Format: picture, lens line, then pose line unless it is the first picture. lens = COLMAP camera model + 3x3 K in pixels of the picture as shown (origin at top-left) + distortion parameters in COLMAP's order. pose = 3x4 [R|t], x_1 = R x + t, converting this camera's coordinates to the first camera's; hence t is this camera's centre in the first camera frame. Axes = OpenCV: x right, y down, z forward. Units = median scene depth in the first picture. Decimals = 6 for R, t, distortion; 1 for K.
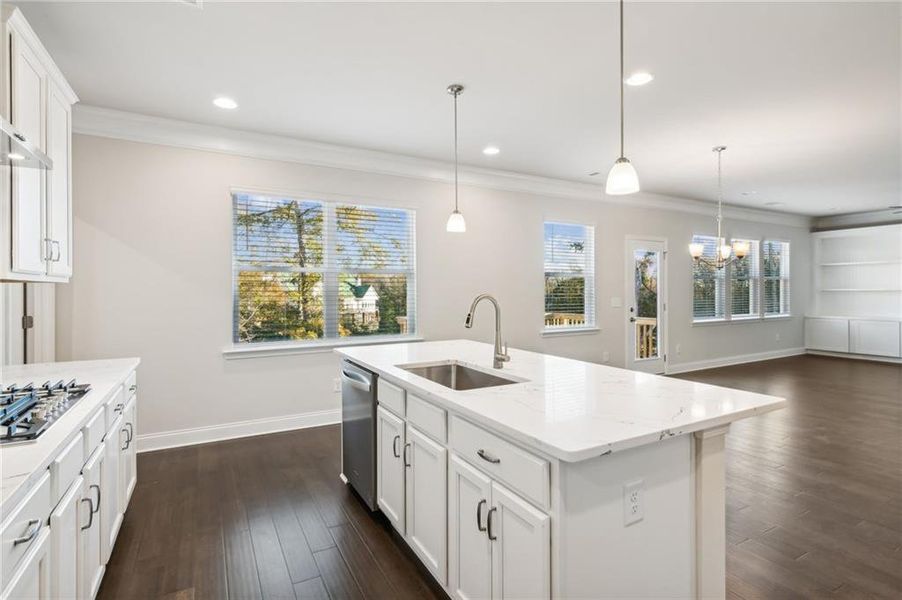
lens RADIAL K [[446.0, 0, 448.5], [0, 446.0, 296.3], [0, 0, 1]] dist [-0.003481, 0.000079]
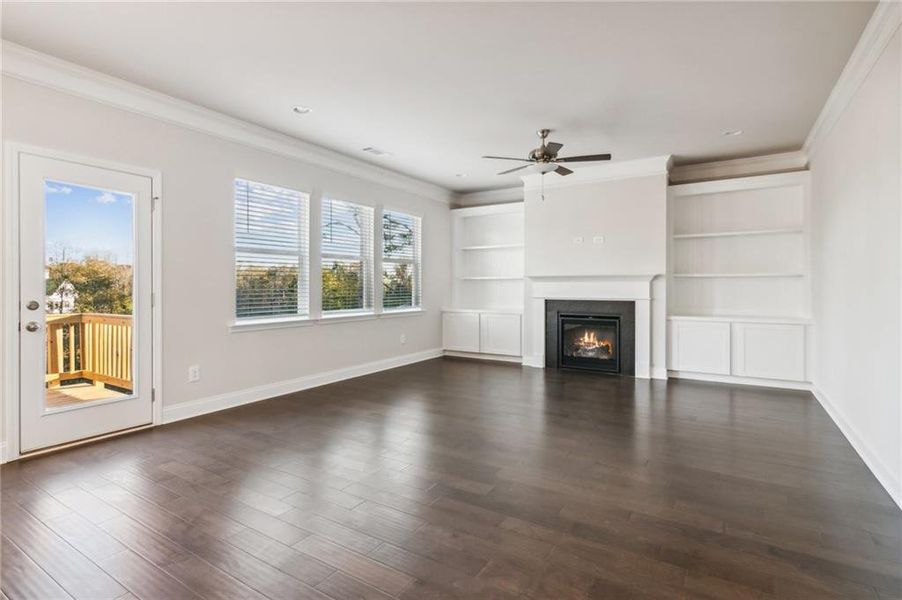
lens RADIAL K [[446.0, 0, 454.1], [0, 446.0, 287.5], [0, 0, 1]] dist [-0.003481, 0.000079]
pose [[0.870467, 0.012491, 0.492068, 0.452708], [-0.012321, 0.999918, -0.003587, 0.005973], [-0.492072, -0.002940, 0.870549, 0.298978]]
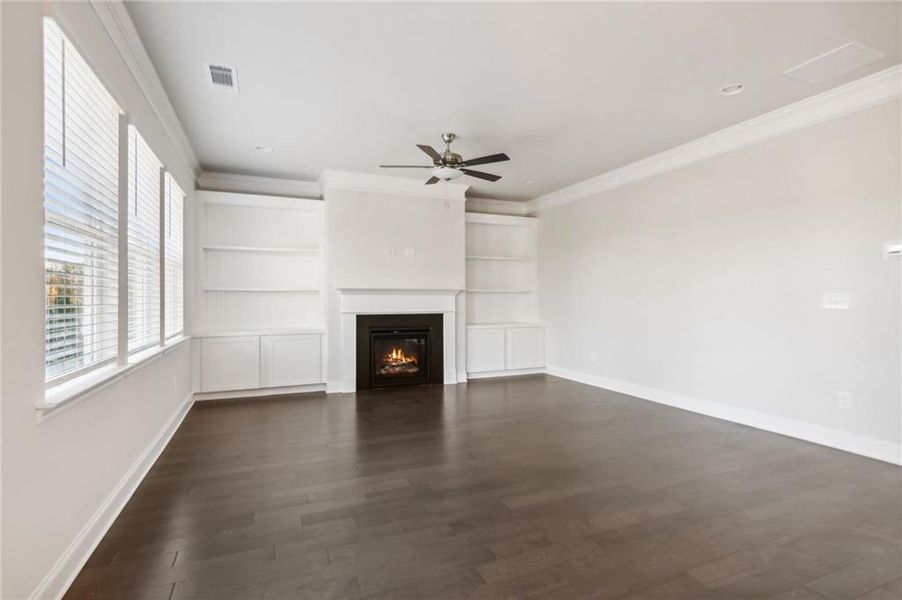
lens RADIAL K [[446.0, 0, 453.2], [0, 446.0, 302.8], [0, 0, 1]] dist [-0.003481, 0.000079]
pose [[0.096582, -0.001845, 0.995323, 0.302247], [-0.002651, 0.999994, 0.002111, 0.001698], [-0.995321, -0.002842, 0.096577, 0.678733]]
